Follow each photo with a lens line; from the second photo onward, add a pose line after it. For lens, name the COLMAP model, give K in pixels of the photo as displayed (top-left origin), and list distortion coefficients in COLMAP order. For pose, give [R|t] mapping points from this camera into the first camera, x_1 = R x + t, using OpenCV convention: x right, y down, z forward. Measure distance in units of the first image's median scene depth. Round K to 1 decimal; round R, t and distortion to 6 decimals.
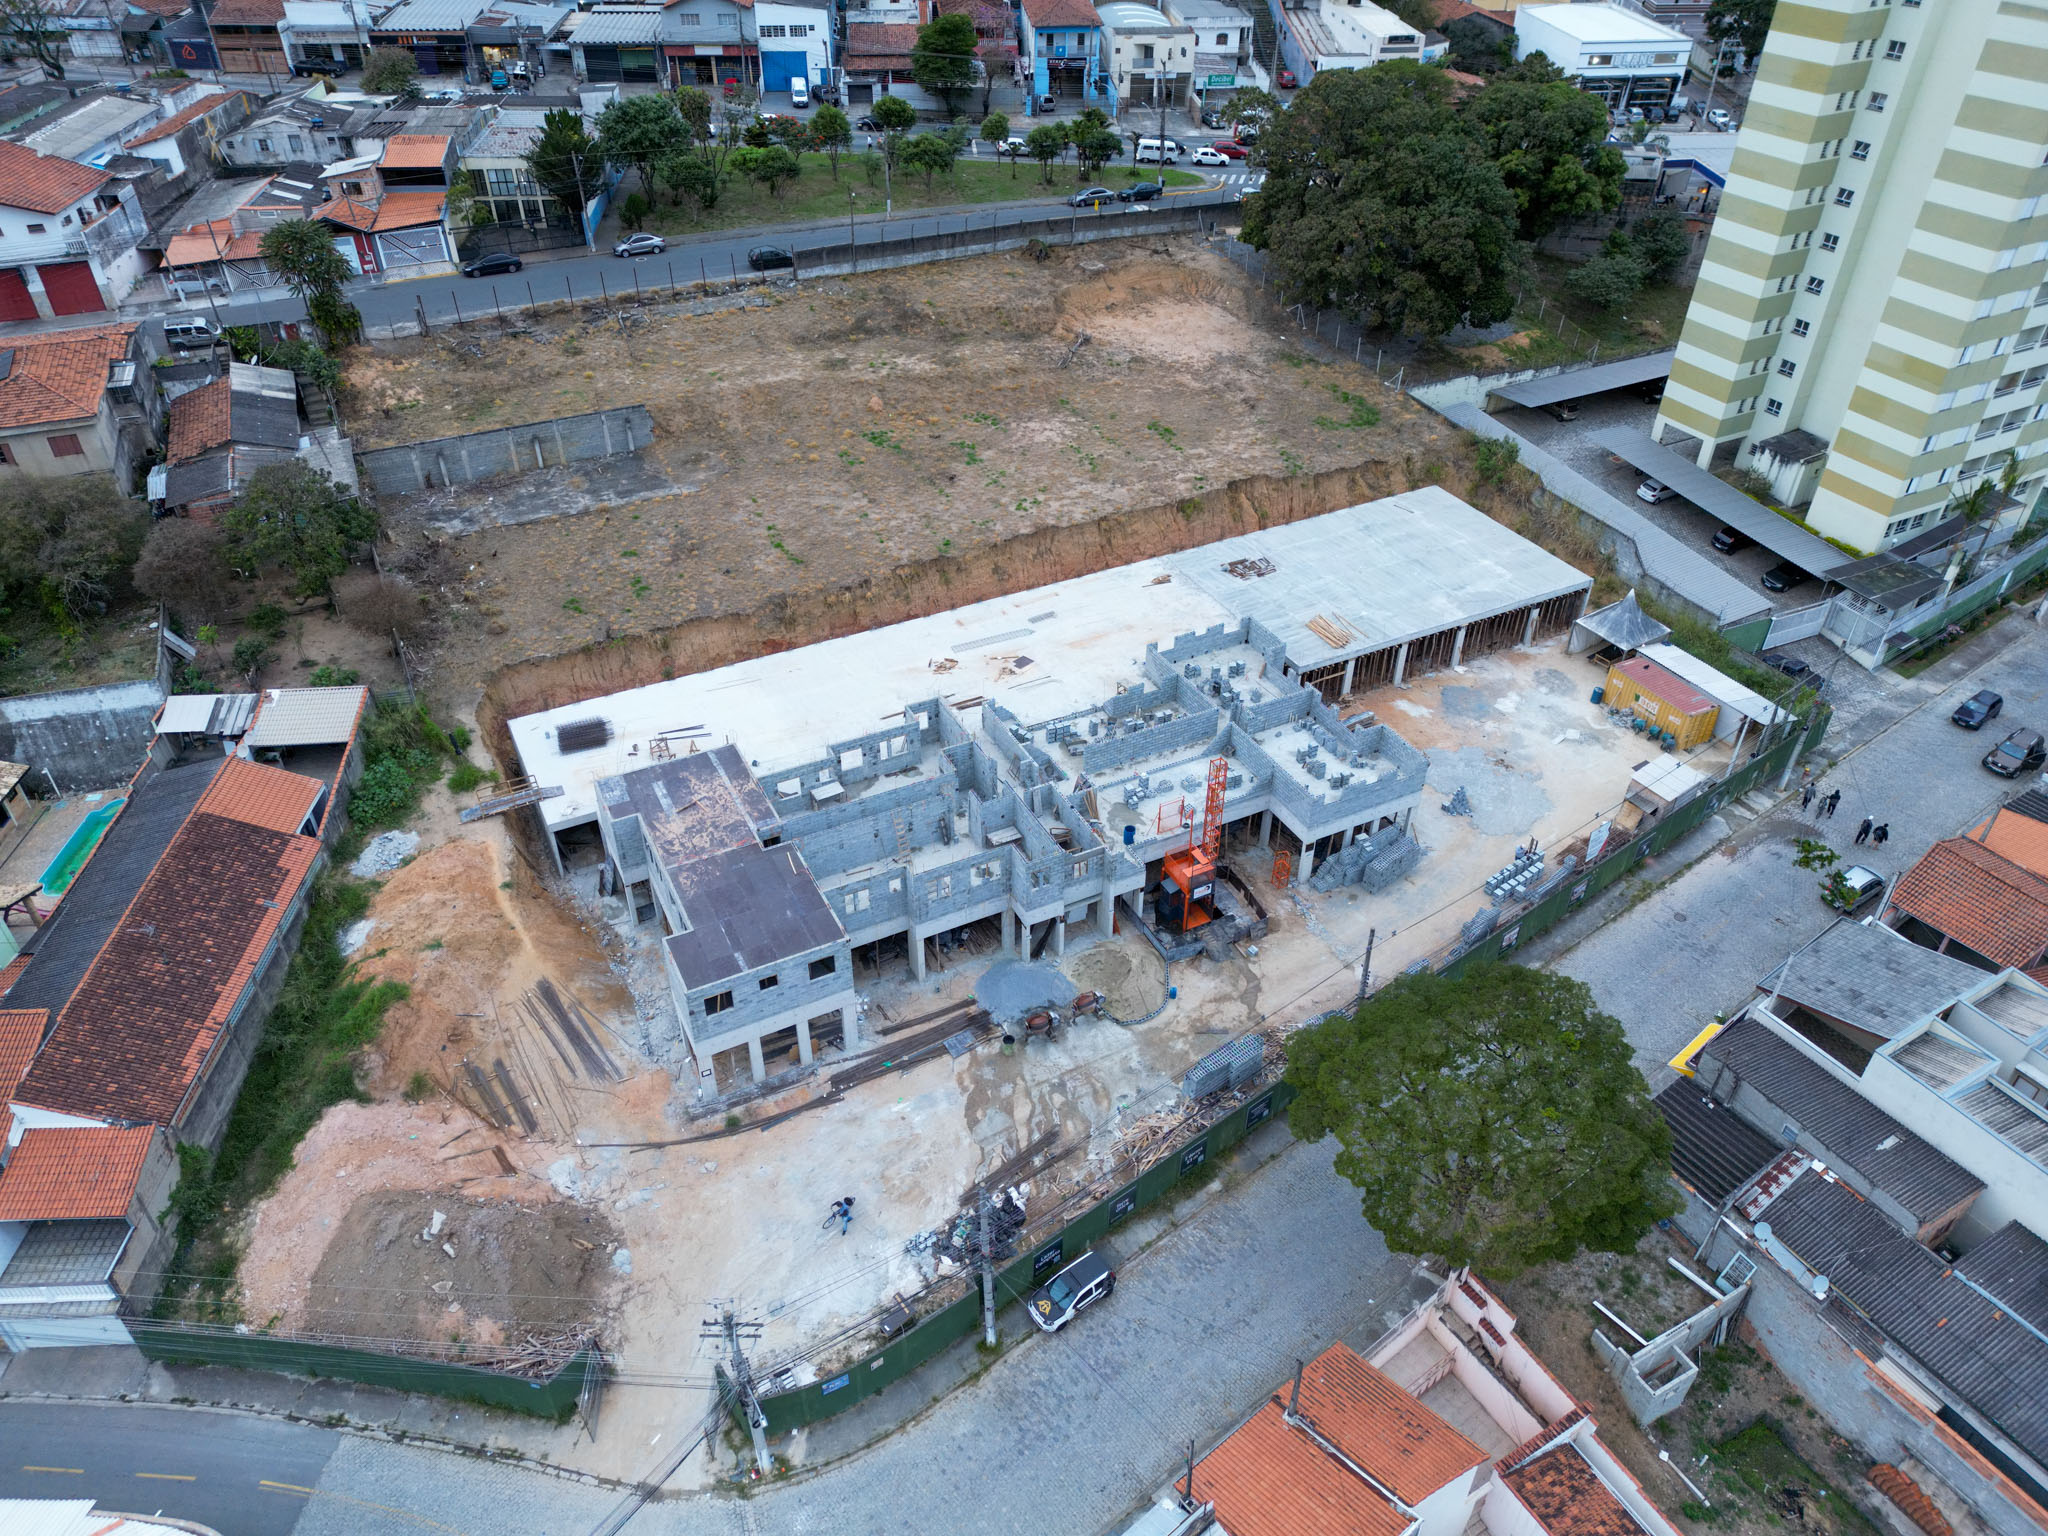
lens RADIAL K [[1424.5, 0, 1013.6], [0, 1424.5, 771.2], [0, 0, 1]] dist [0.064166, -0.049939]
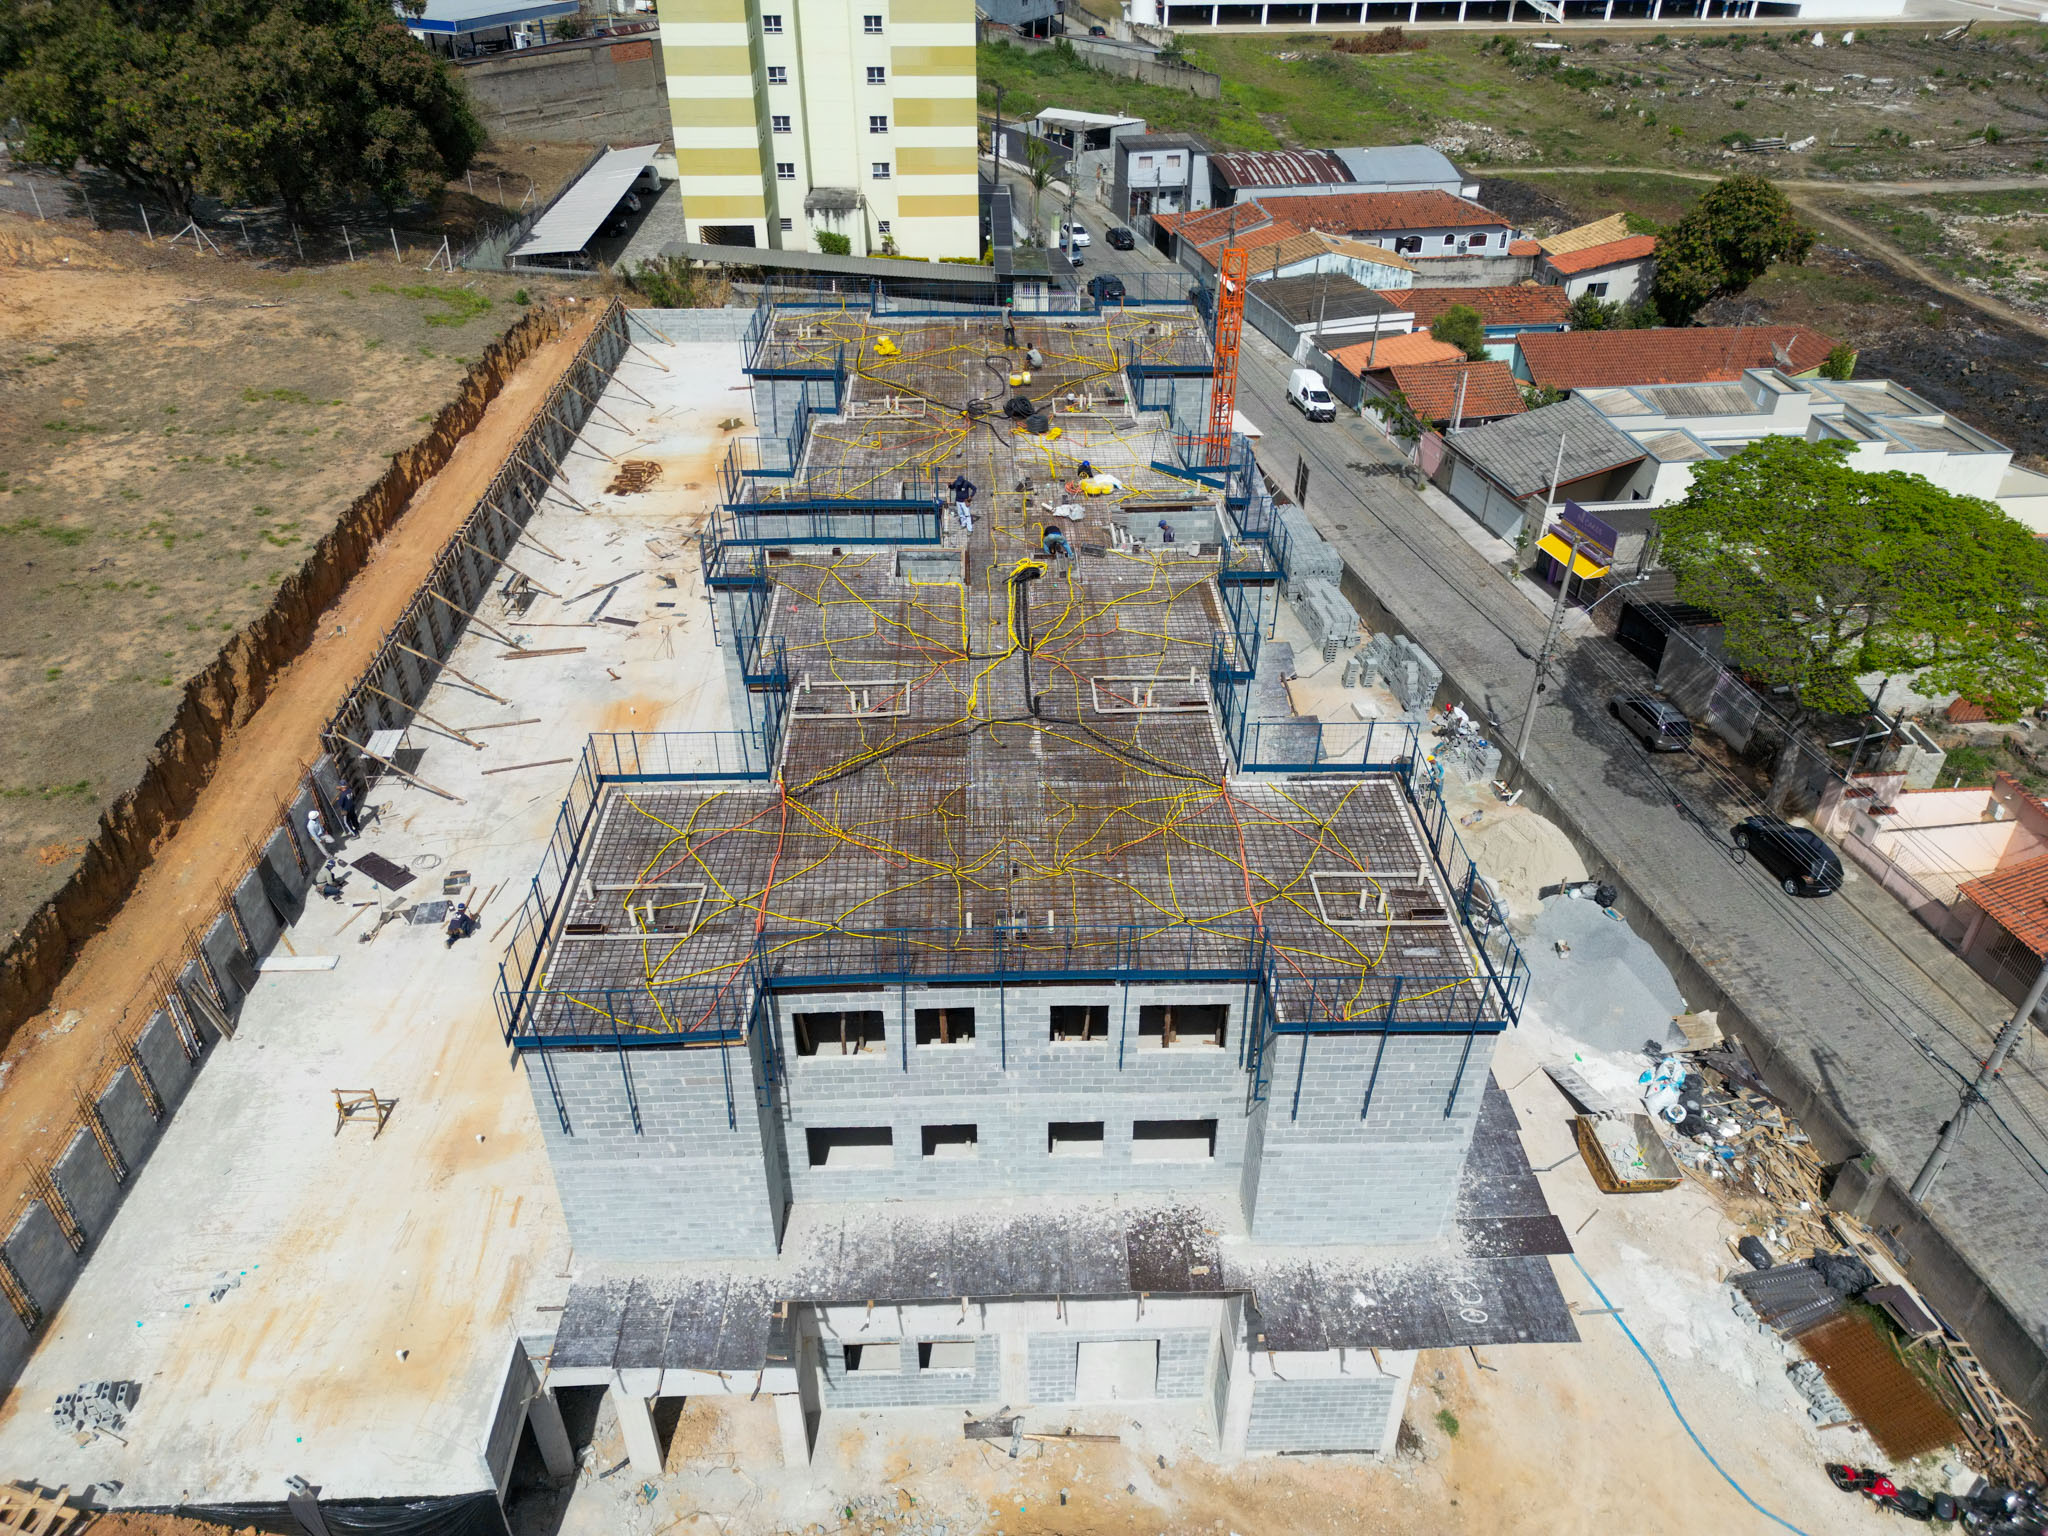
lens RADIAL K [[1442.8, 0, 1023.2], [0, 1442.8, 763.5], [0, 0, 1]] dist [0.051298, -0.037690]
pose [[0.418647, -0.510776, 0.750895, -0.375338], [0.545439, 0.802517, 0.241791, -0.105227], [-0.726107, 0.308343, 0.614568, 0.514845]]
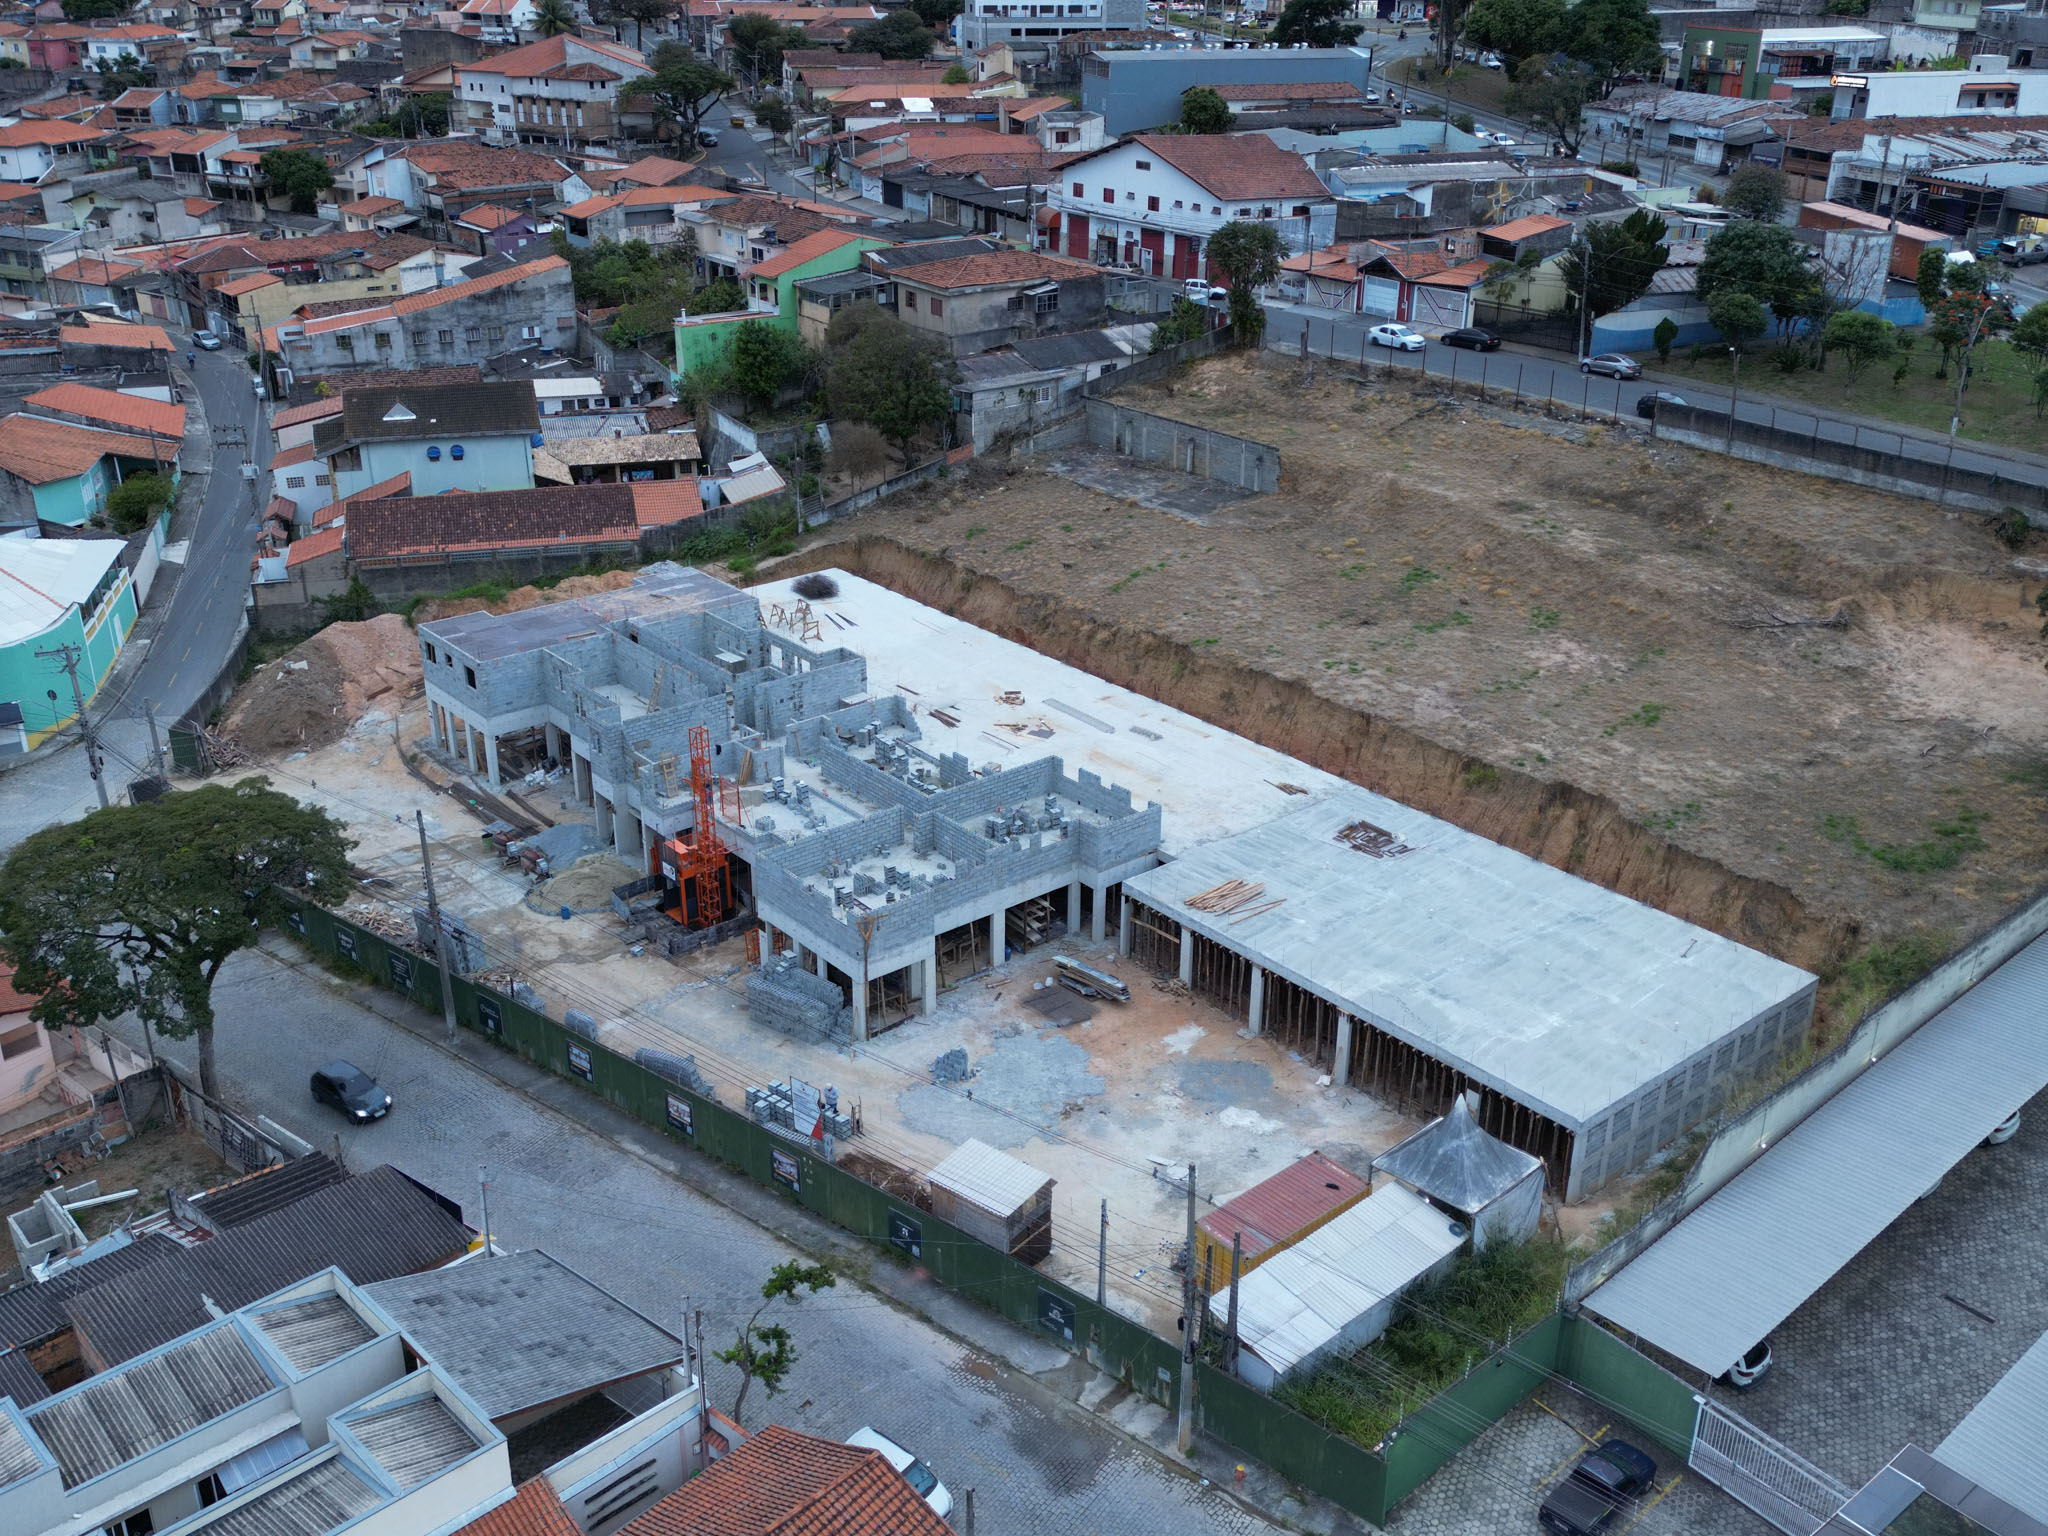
lens RADIAL K [[1896.1, 0, 1024.0], [0, 1896.1, 768.0], [0, 0, 1]] dist [0.078507, -0.082799]
pose [[0.235432, 0.396714, -0.887237, 0.974381], [-0.592755, 0.782064, 0.192397, -0.261795], [0.770203, 0.480618, 0.419277, 0.516758]]
